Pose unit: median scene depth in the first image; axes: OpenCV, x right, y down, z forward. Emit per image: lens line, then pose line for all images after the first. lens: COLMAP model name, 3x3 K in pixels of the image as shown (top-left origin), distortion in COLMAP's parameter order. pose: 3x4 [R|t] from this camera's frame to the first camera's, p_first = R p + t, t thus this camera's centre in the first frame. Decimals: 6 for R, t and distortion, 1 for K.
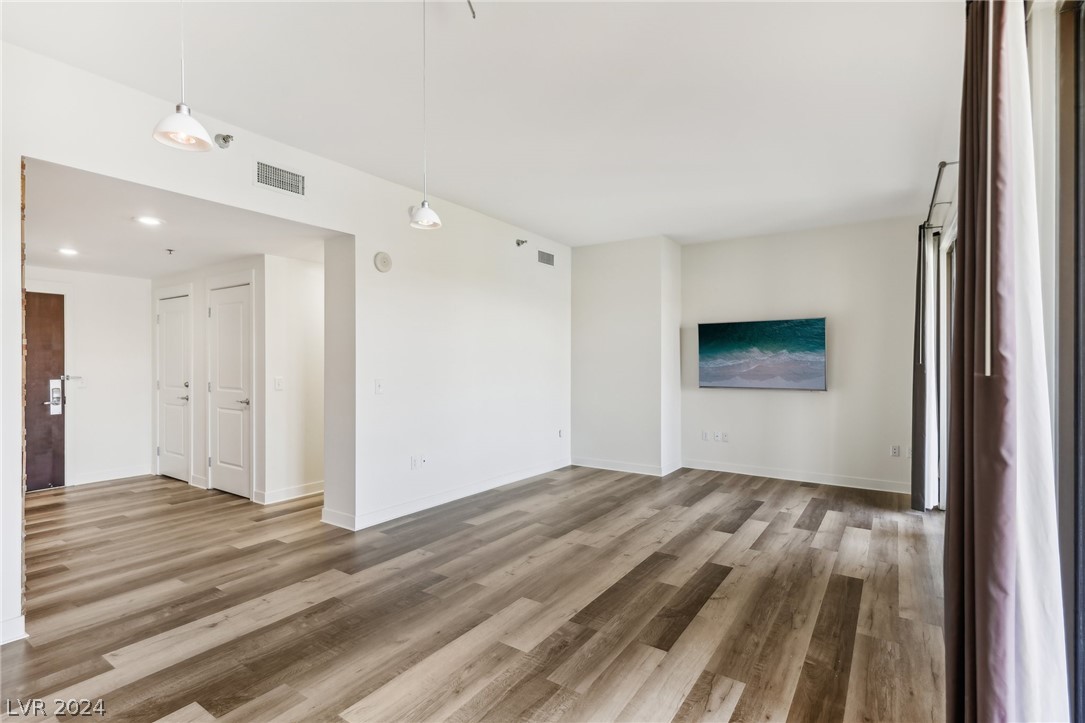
lens RADIAL K [[519.1, 0, 538.1], [0, 519.1, 358.9], [0, 0, 1]] dist [0.003929, 0.000123]
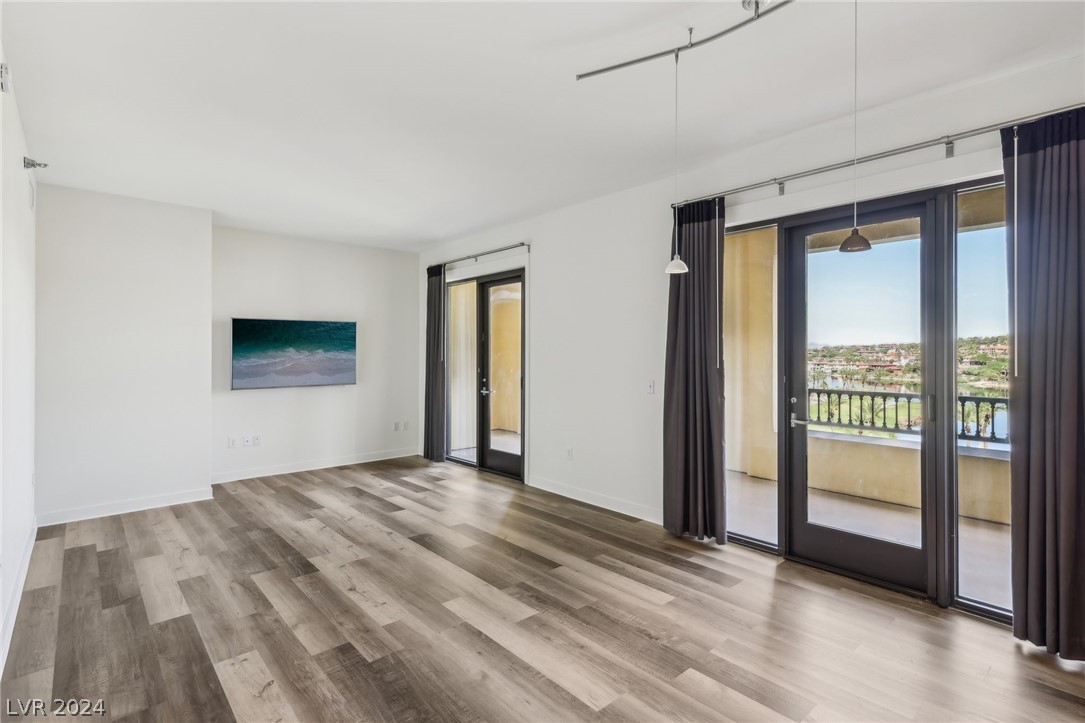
lens RADIAL K [[526.0, 0, 544.5], [0, 526.0, 352.2], [0, 0, 1]] dist [0.000978, 0.000267]
pose [[0.235194, 0.003330, 0.971943, -0.831292], [-0.001310, 0.999994, -0.003109, -0.014132], [-0.971948, -0.000542, 0.235197, 0.500642]]
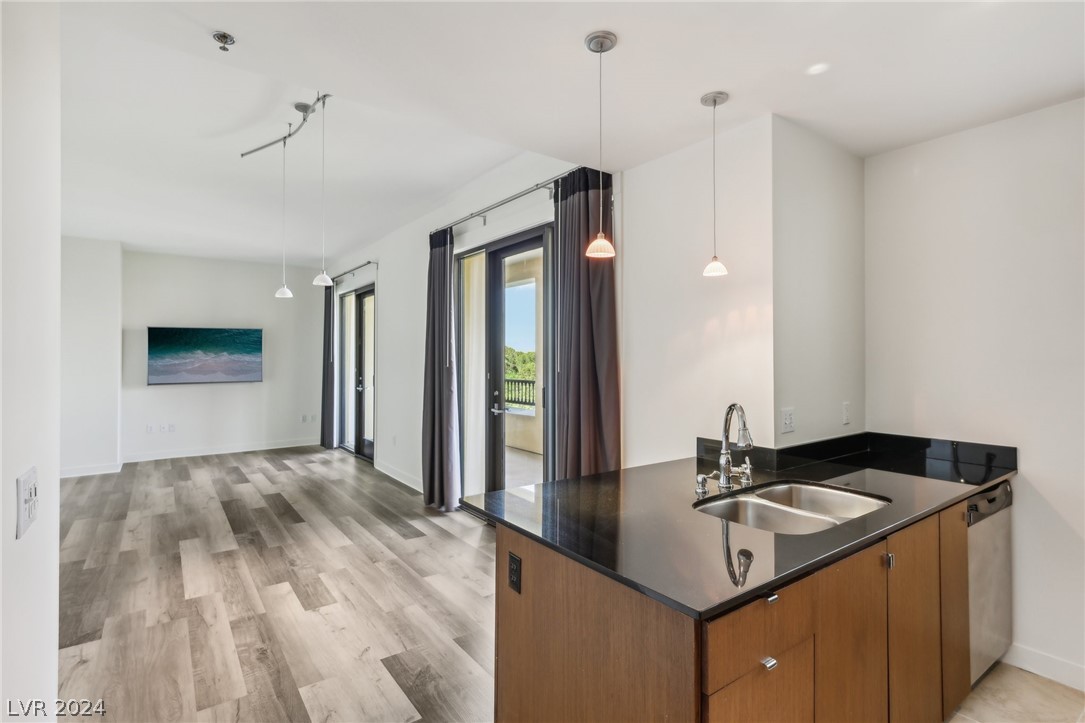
lens RADIAL K [[529.2, 0, 543.1], [0, 529.2, 347.7], [0, 0, 1]] dist [-0.005195, 0.000035]
pose [[0.329486, 0.013975, 0.944057, -0.874136], [0.000642, 0.999887, -0.015026, -0.013434], [-0.944160, 0.005557, 0.329440, -0.284802]]
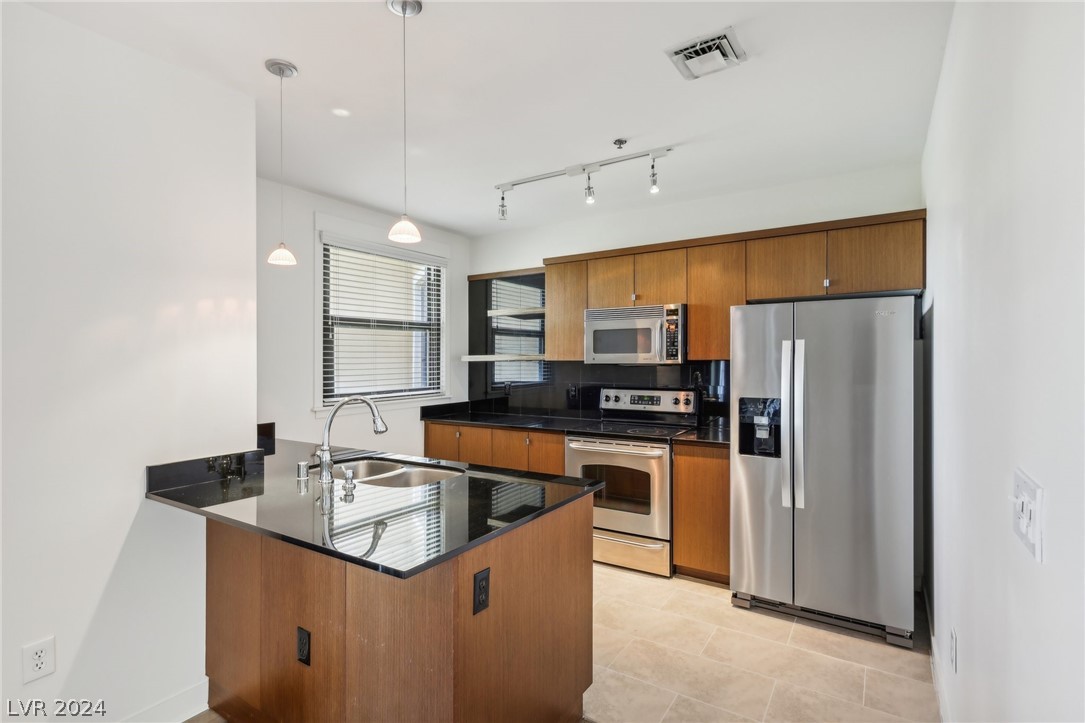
lens RADIAL K [[519.1, 0, 538.1], [0, 519.1, 358.9], [0, 0, 1]] dist [0.003929, 0.000123]
pose [[-0.999618, 0.004990, -0.027182, -0.456588], [0.005129, 0.999974, -0.005029, -0.001451], [0.027156, -0.005167, -0.999618, 0.327714]]
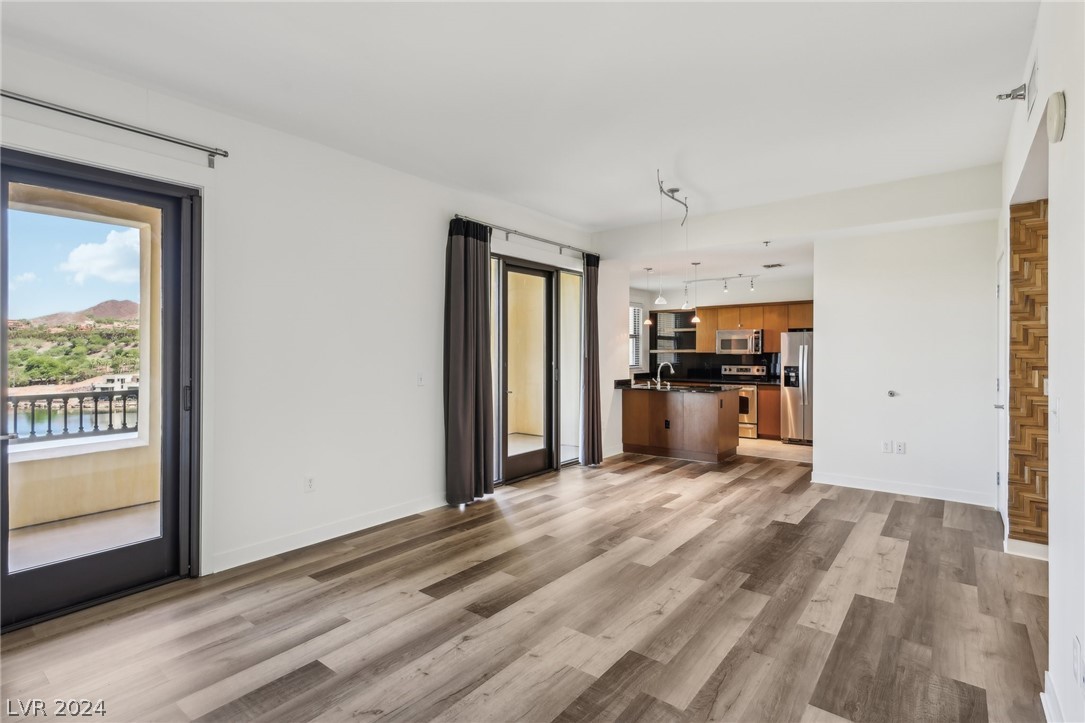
lens RADIAL K [[526.0, 0, 544.5], [0, 526.0, 352.2], [0, 0, 1]] dist [0.000978, 0.000267]
pose [[-0.998402, 0.001846, 0.056484, 0.113862], [0.001564, 0.999986, -0.005035, 0.006809], [-0.056493, -0.004939, -0.998391, 1.854392]]
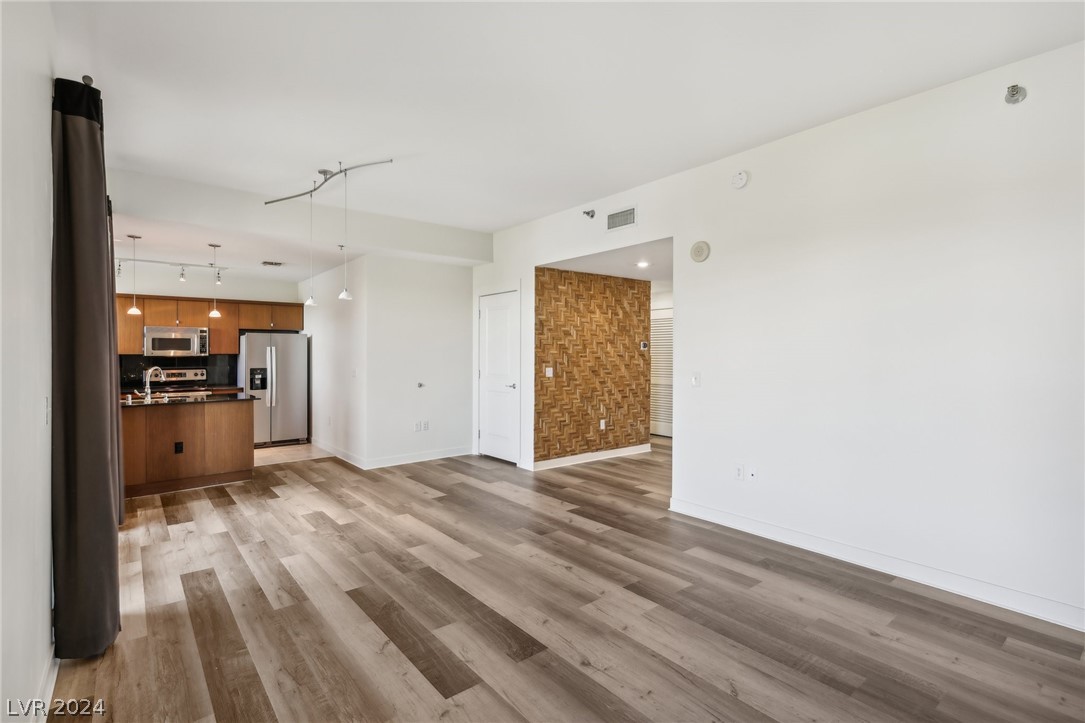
lens RADIAL K [[510.0, 0, 542.5], [0, 510.0, 361.5], [0, 0, 1]] dist [-0.000891, 0.000486]
pose [[-0.275986, 0.015826, -0.961031, 0.893940], [0.006390, 0.999873, 0.014631, 0.005982], [0.961140, -0.002103, -0.276052, 1.257833]]
